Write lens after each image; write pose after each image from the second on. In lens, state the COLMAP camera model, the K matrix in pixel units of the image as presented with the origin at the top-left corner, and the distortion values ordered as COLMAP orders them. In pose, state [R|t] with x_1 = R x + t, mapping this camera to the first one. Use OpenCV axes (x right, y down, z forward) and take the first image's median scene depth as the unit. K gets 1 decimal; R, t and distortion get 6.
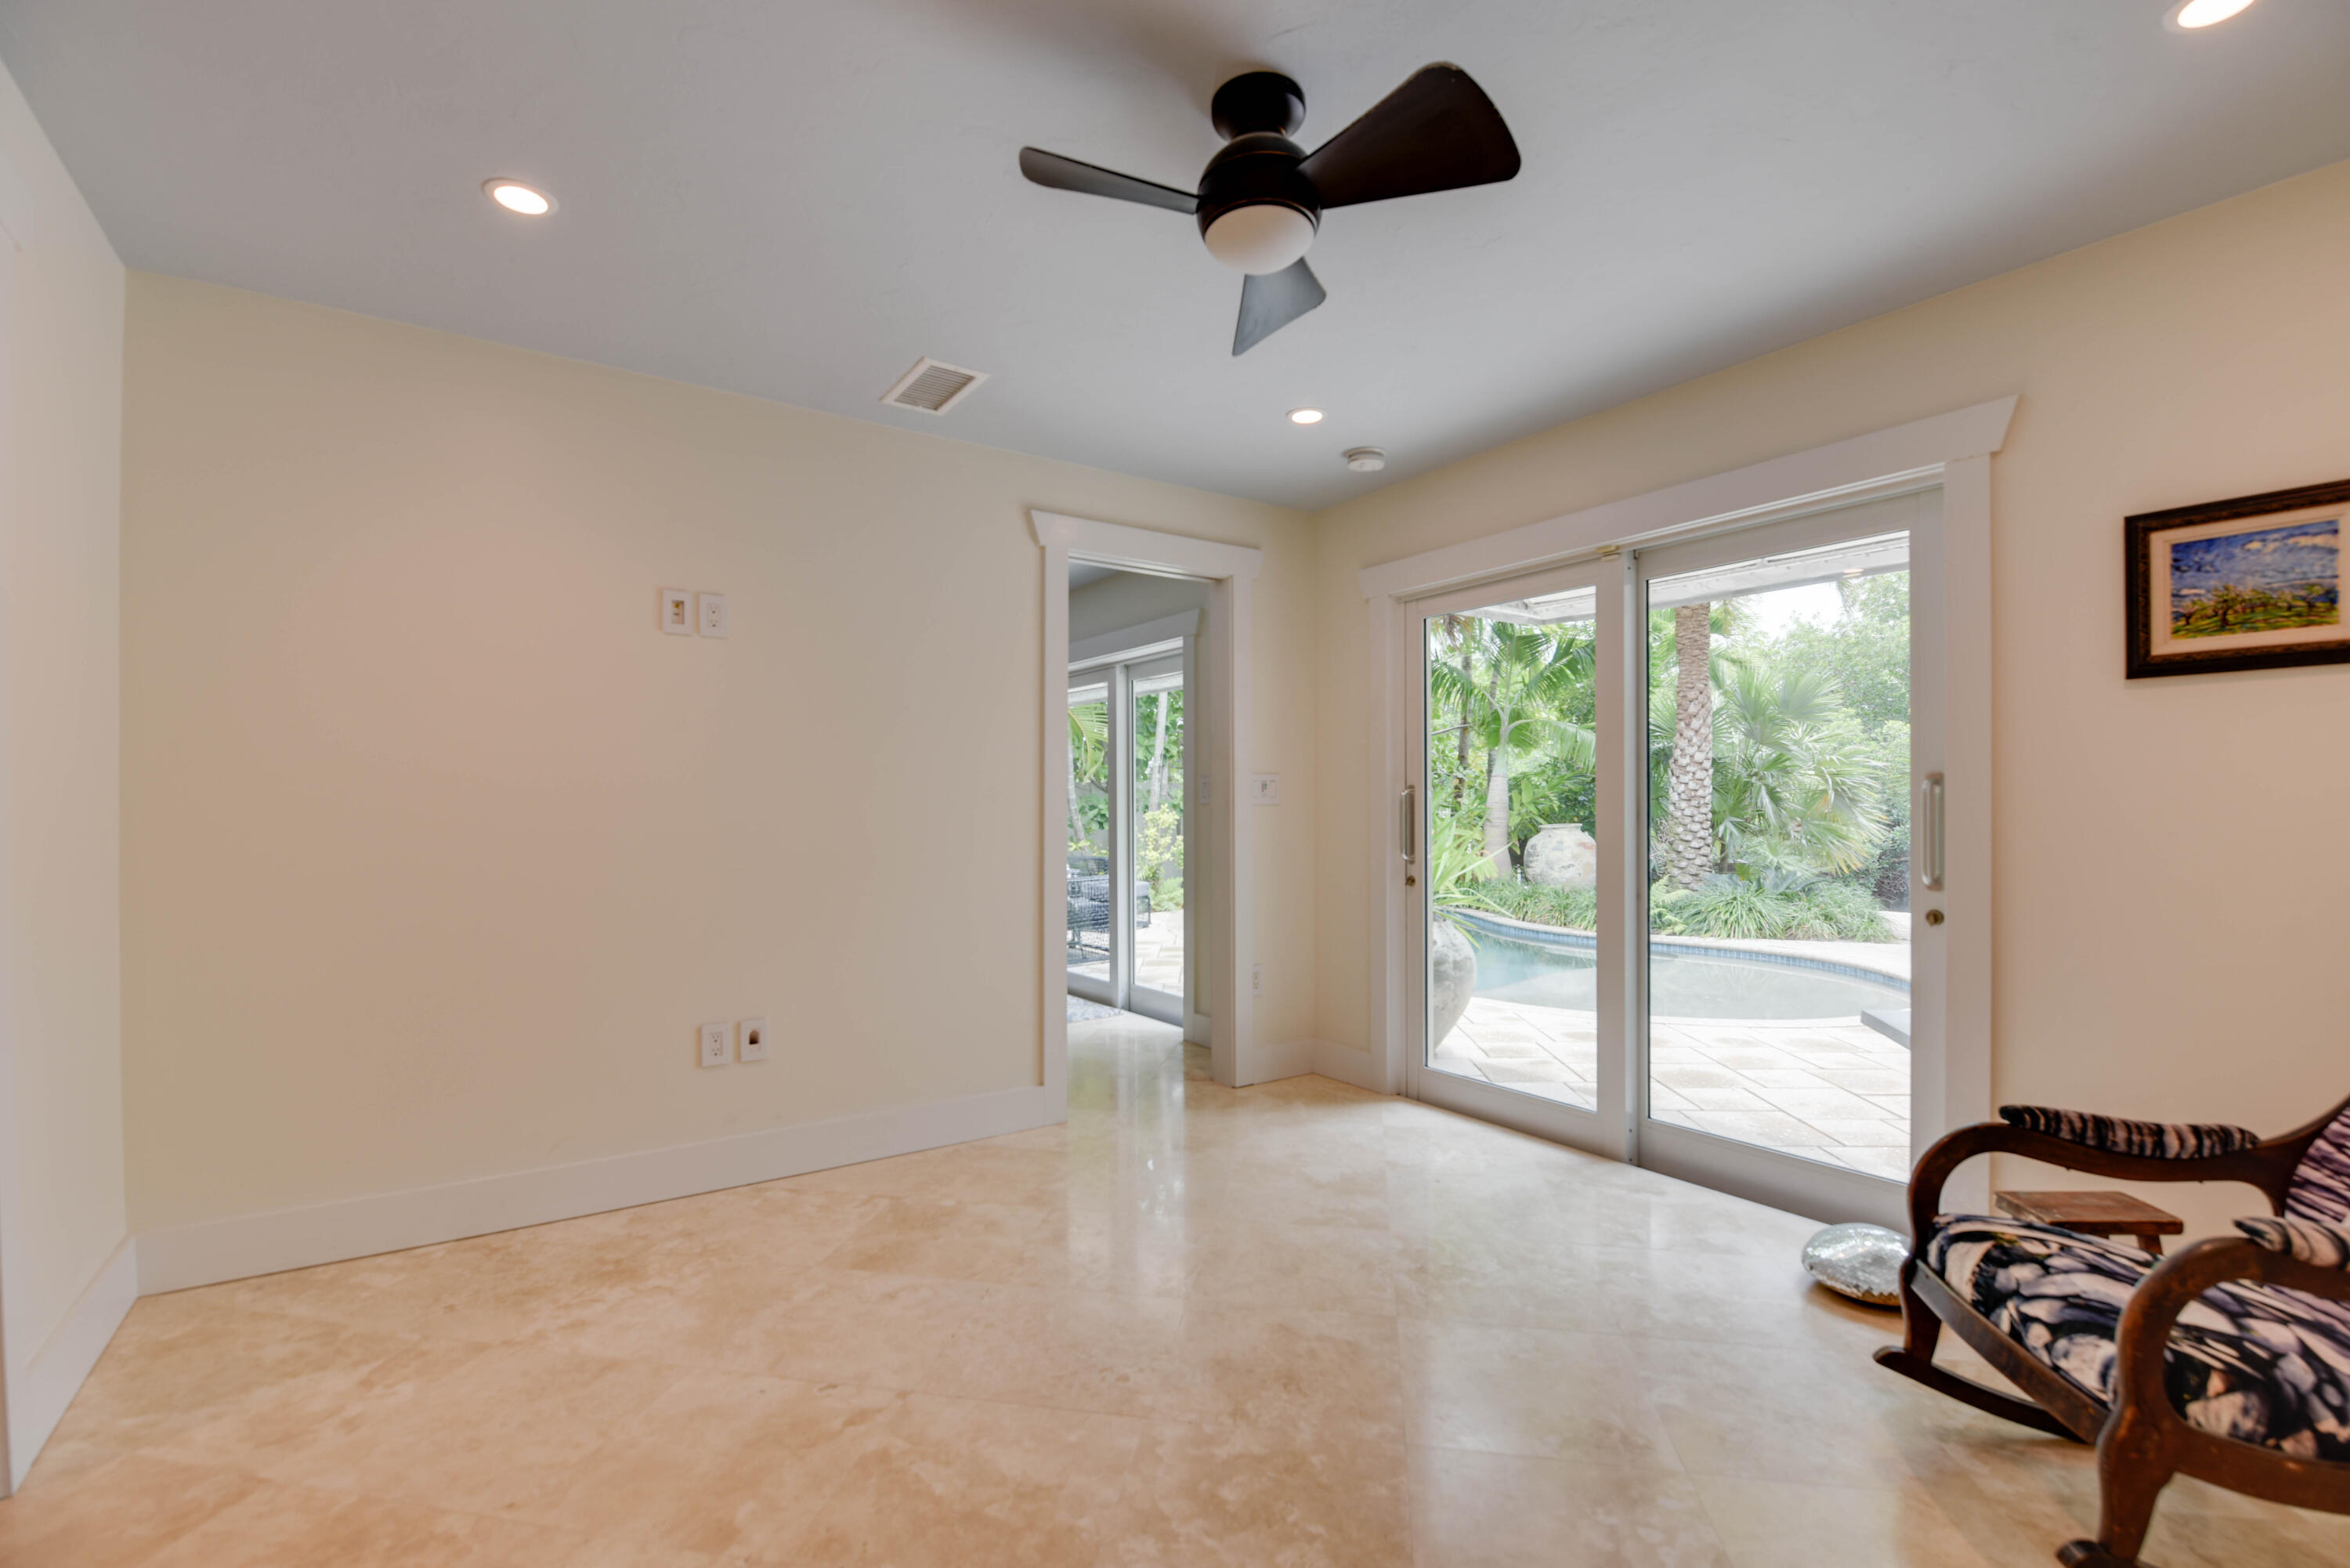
lens RADIAL K [[1032.1, 0, 1171.8], [0, 1032.1, 787.1], [0, 0, 1]] dist [0.000240, -0.010354]
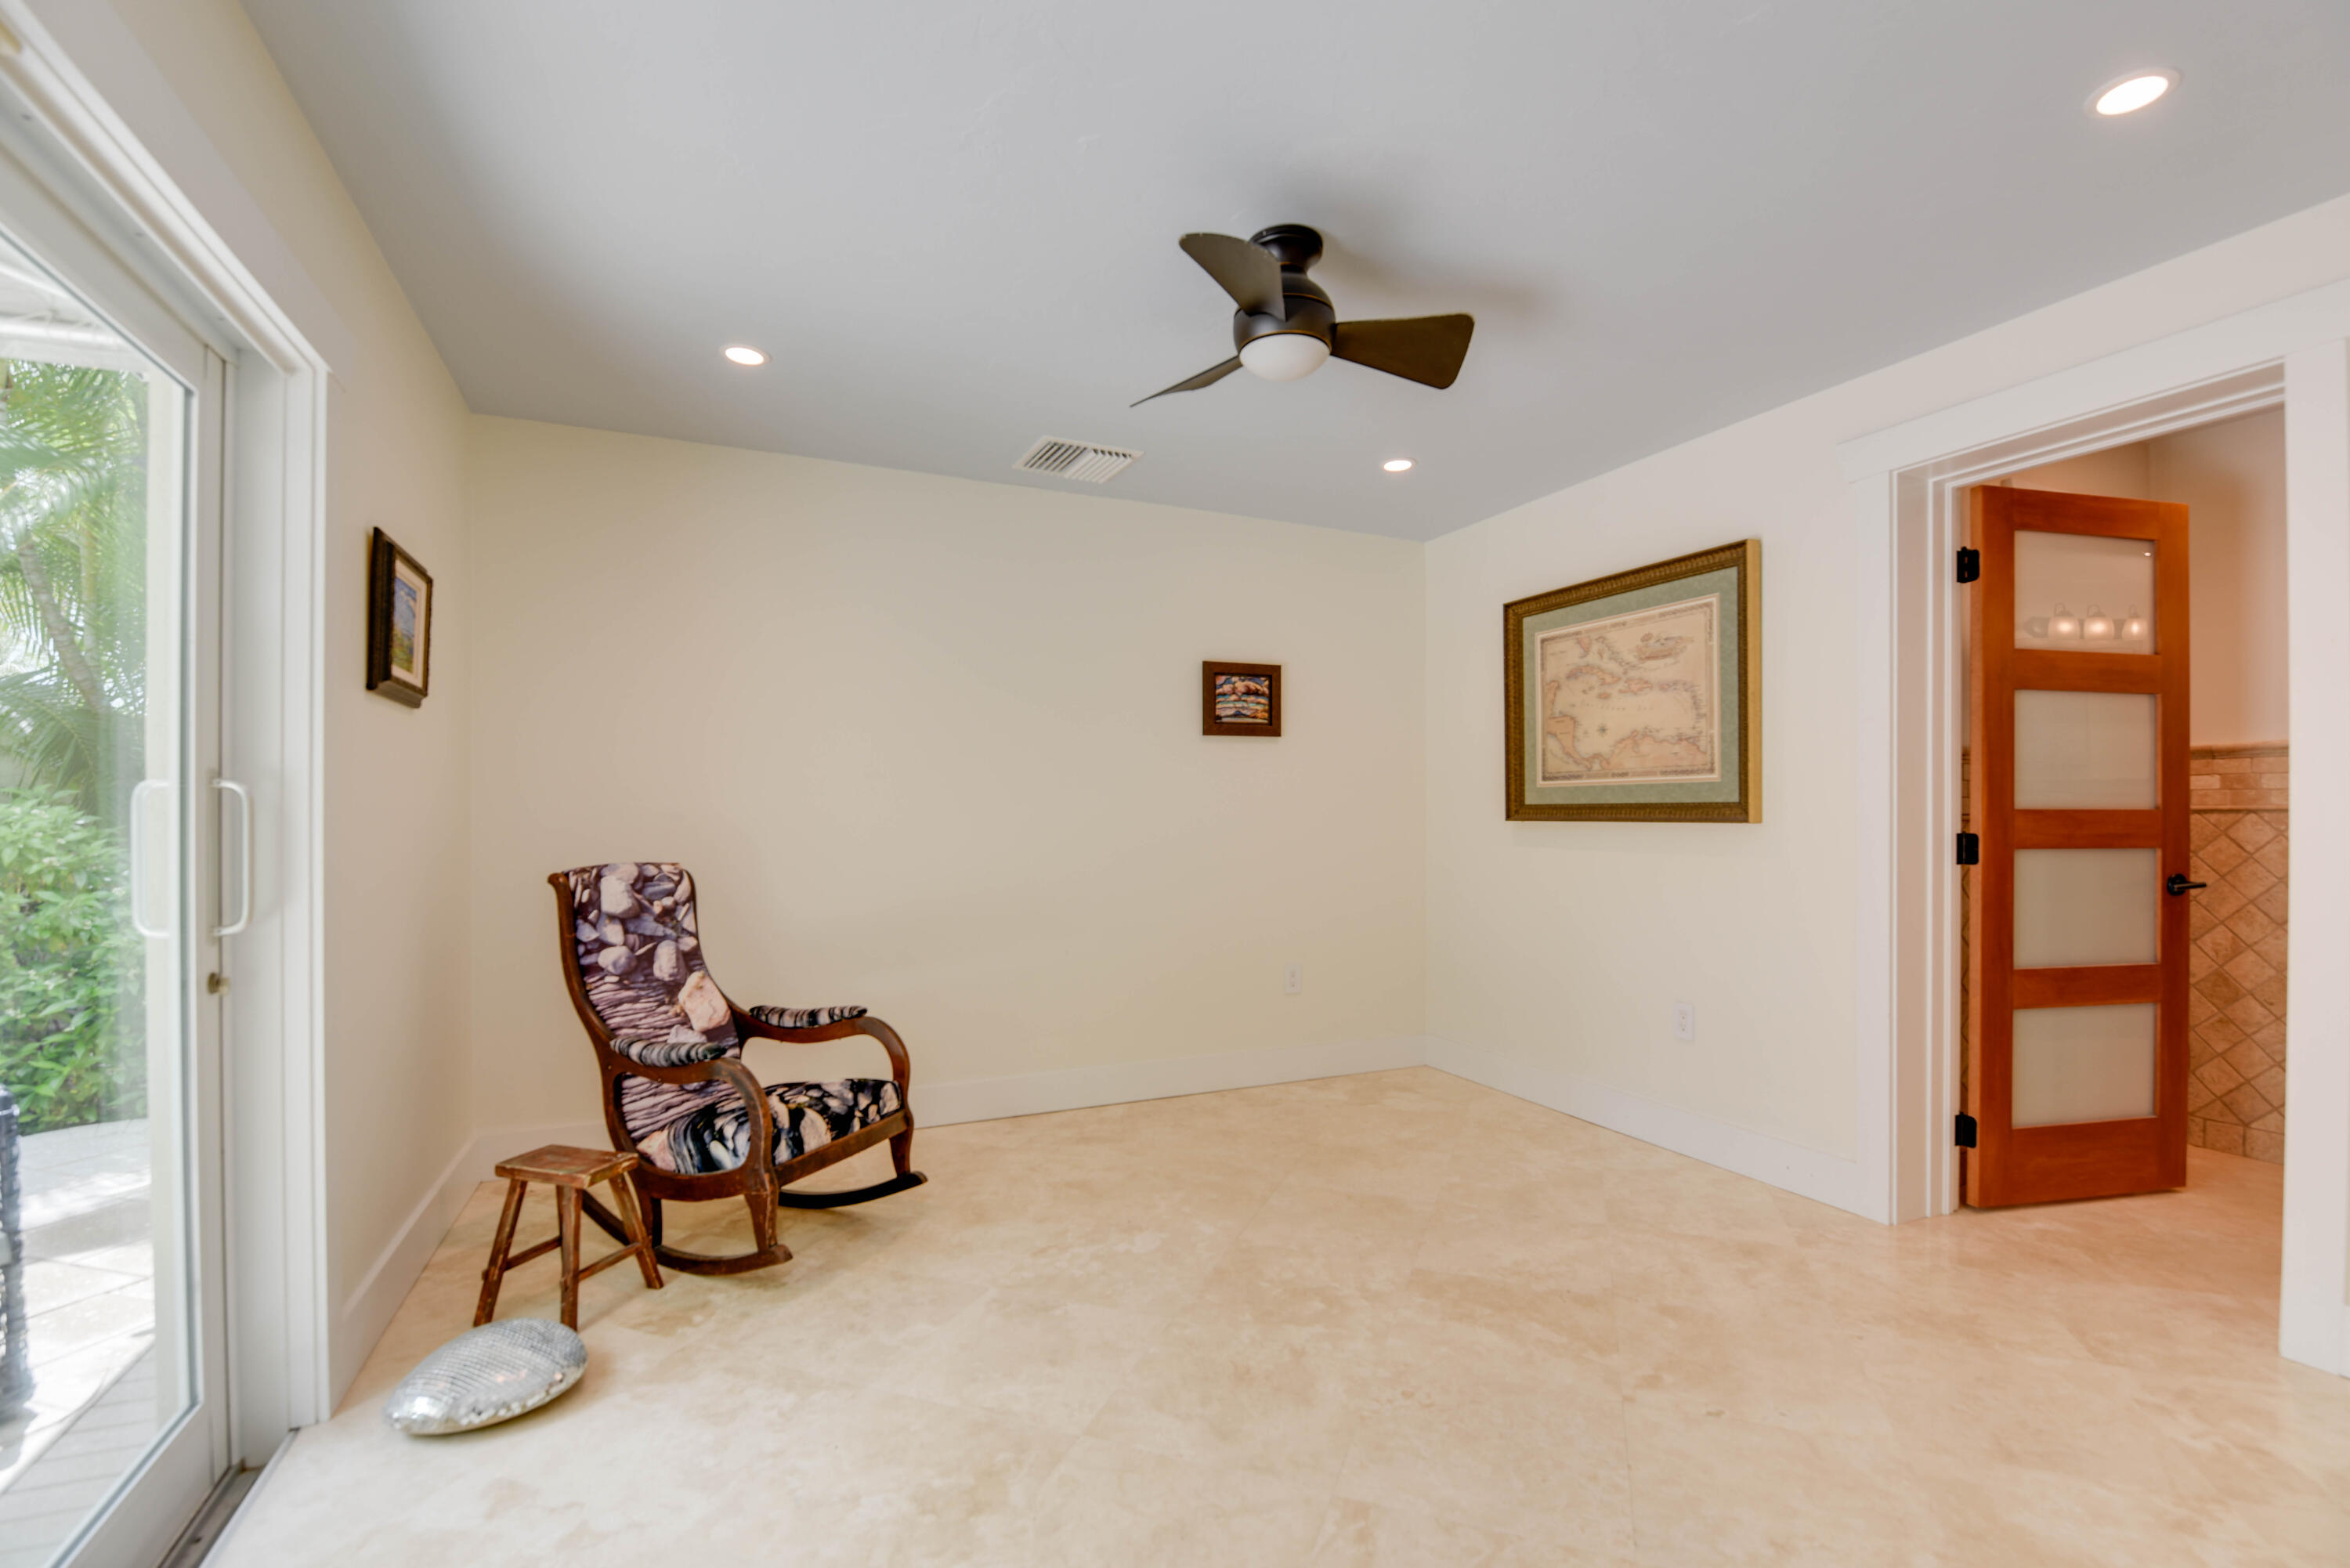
lens RADIAL K [[1033.7, 0, 1171.9], [0, 1033.7, 807.5], [0, 0, 1]] dist [-0.000209, -0.011069]
pose [[-0.982445, 0.004612, 0.186496, -0.013484], [-0.000532, 0.999621, -0.027525, 0.040747], [-0.186552, -0.027141, -0.982070, 2.259599]]
